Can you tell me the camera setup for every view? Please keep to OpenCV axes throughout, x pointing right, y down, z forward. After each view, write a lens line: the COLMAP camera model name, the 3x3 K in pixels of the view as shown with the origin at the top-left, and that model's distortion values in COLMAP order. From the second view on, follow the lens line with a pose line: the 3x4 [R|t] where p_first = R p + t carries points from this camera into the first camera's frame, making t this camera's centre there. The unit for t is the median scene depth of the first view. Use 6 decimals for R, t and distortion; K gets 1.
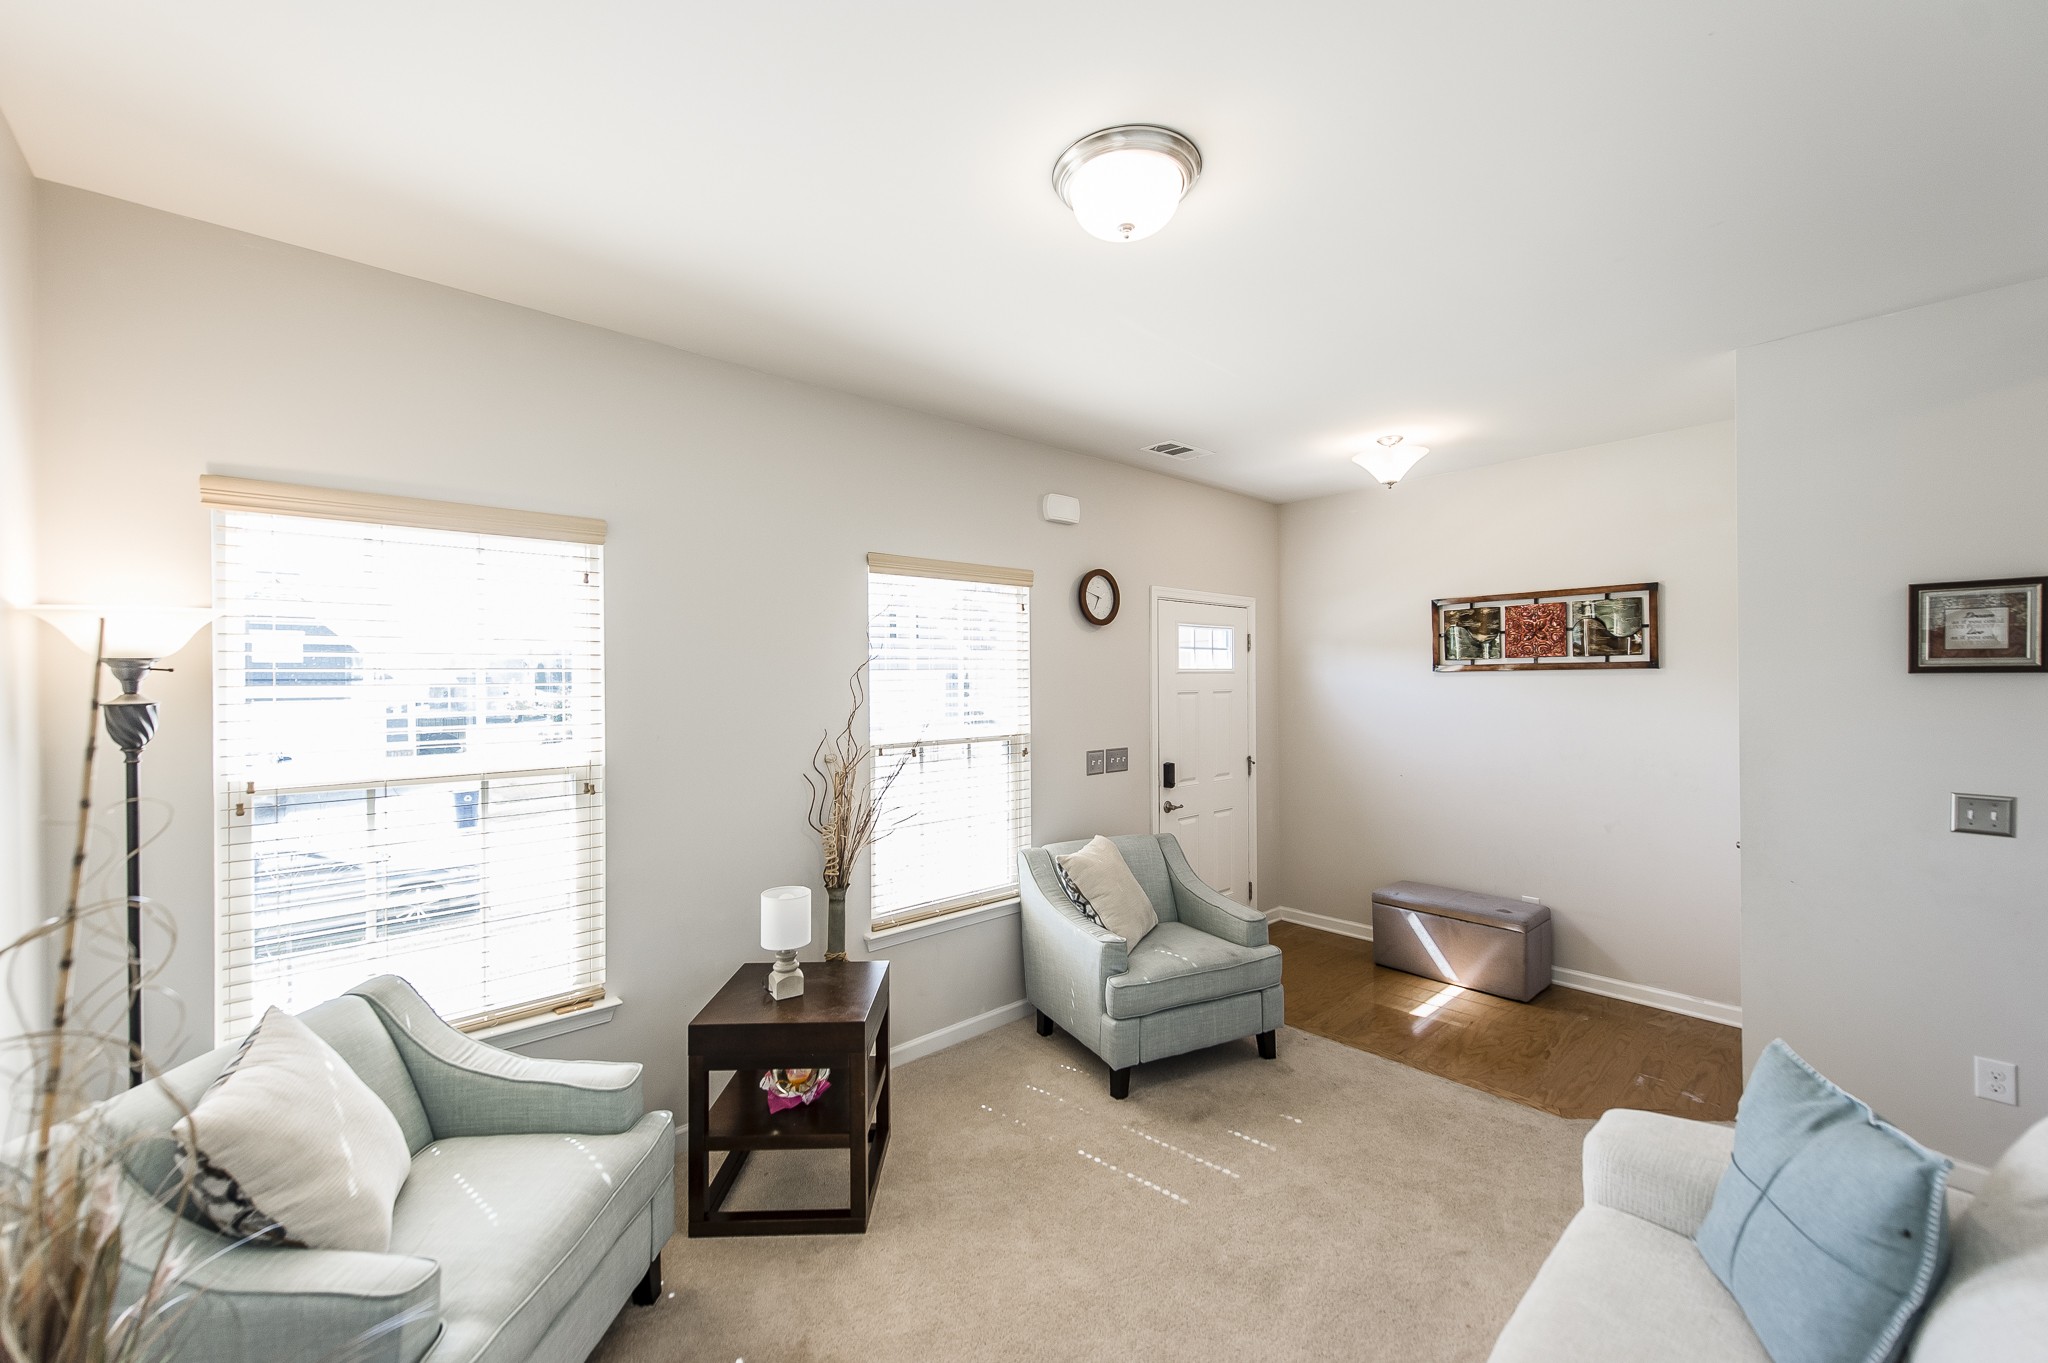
lens RADIAL K [[811.2, 0, 996.9], [0, 811.2, 679.3], [0, 0, 1]] dist [0.014951, -0.003838]
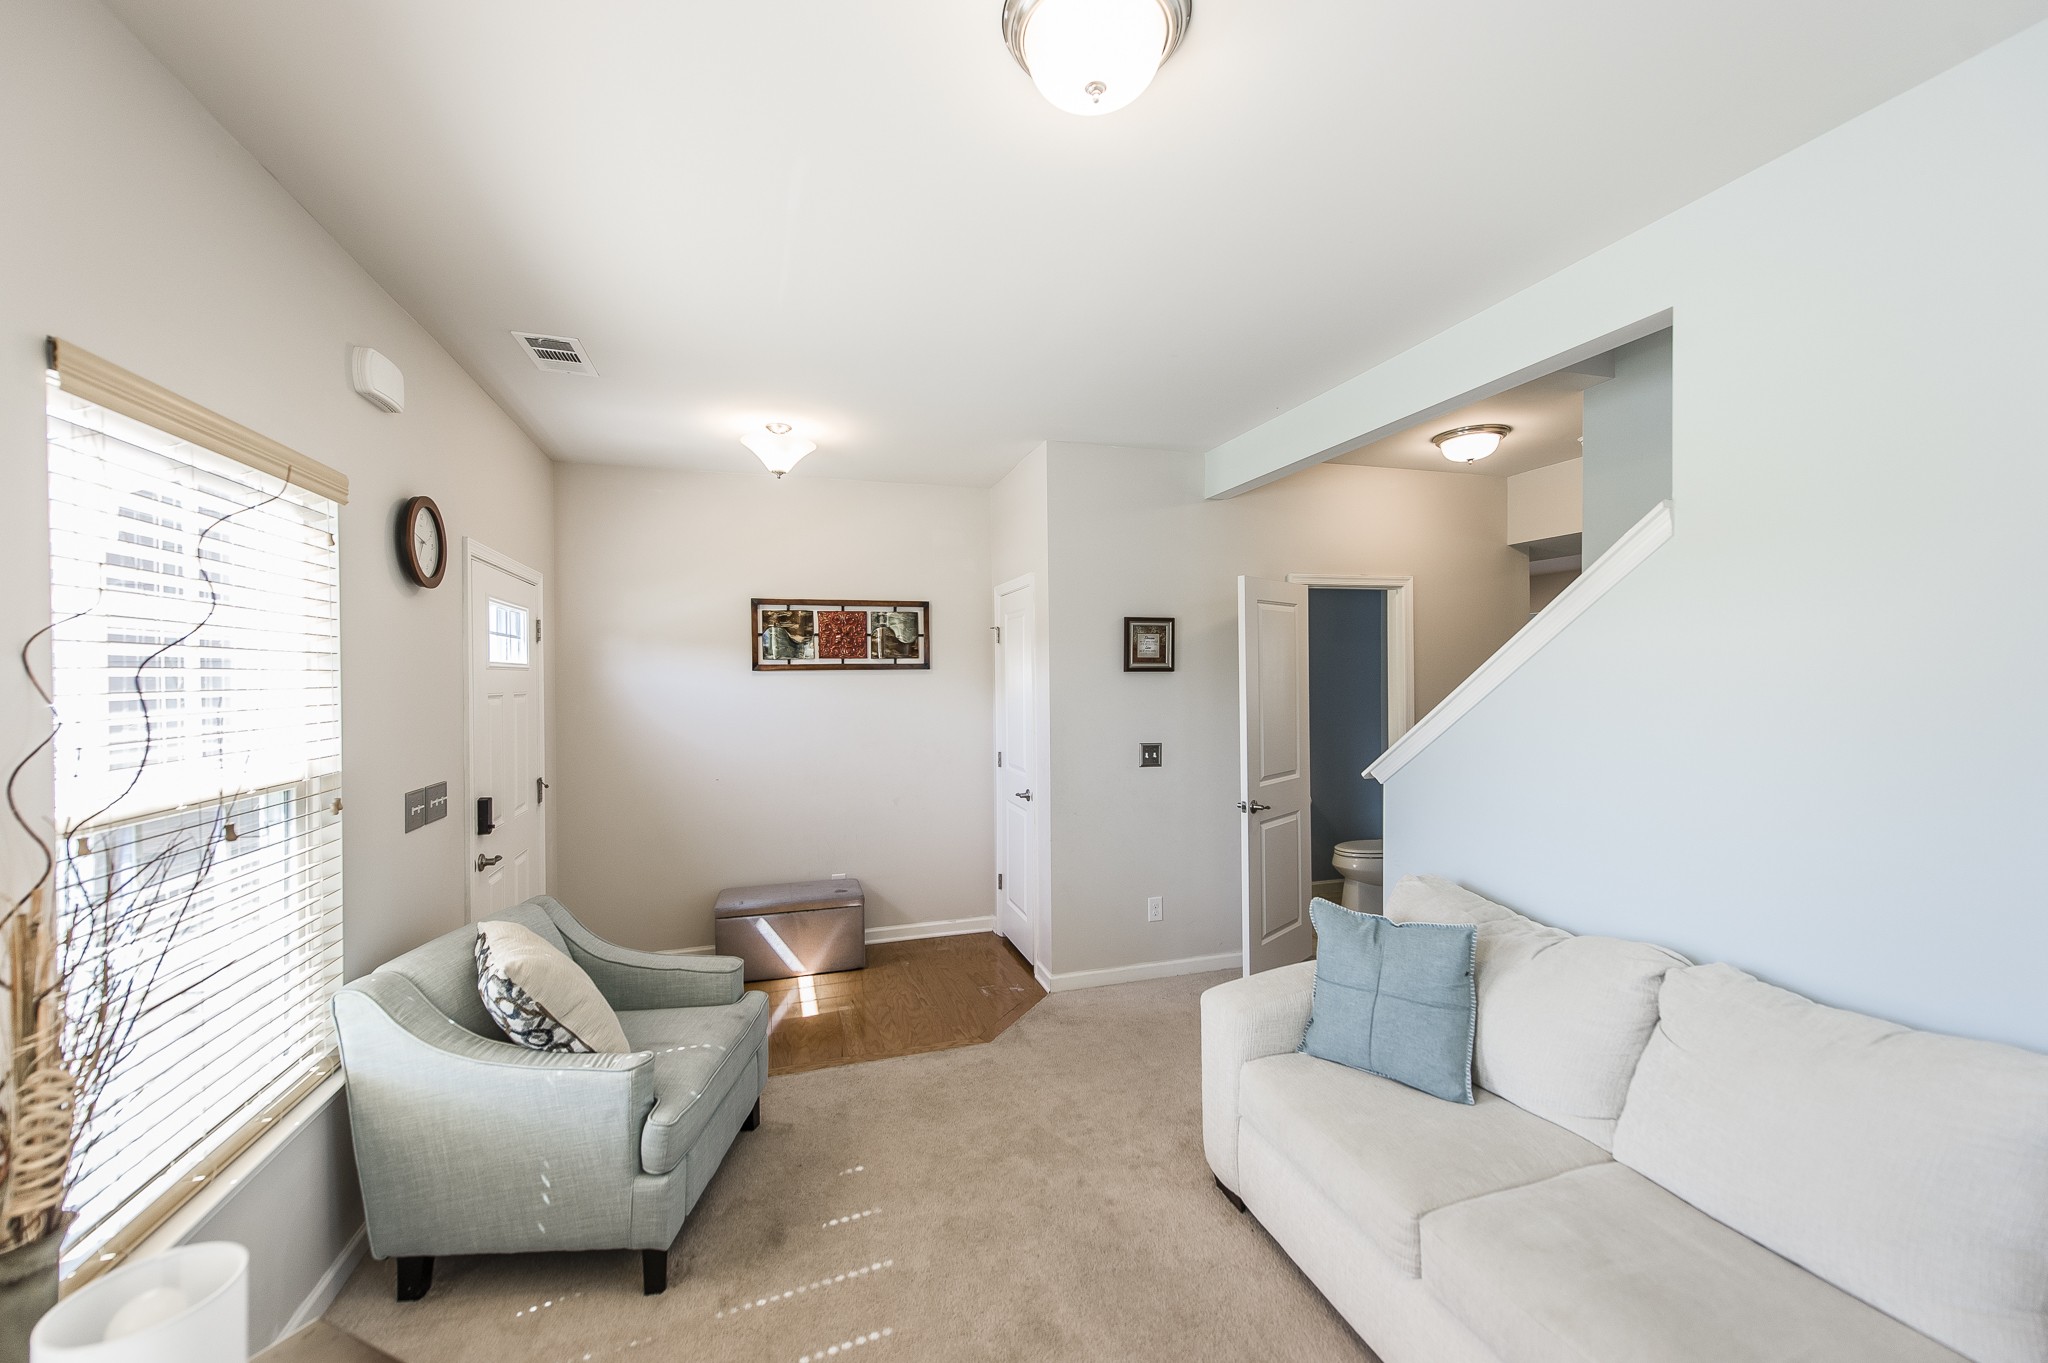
lens RADIAL K [[811.2, 0, 1016.3], [0, 811.2, 680.8], [0, 0, 1]] dist [0.014951, -0.003838]
pose [[0.400619, 0.001791, 0.916243, -0.278985], [0.004709, 0.999981, -0.004014, 0.009763], [-0.916233, 0.005922, 0.400603, 0.355558]]
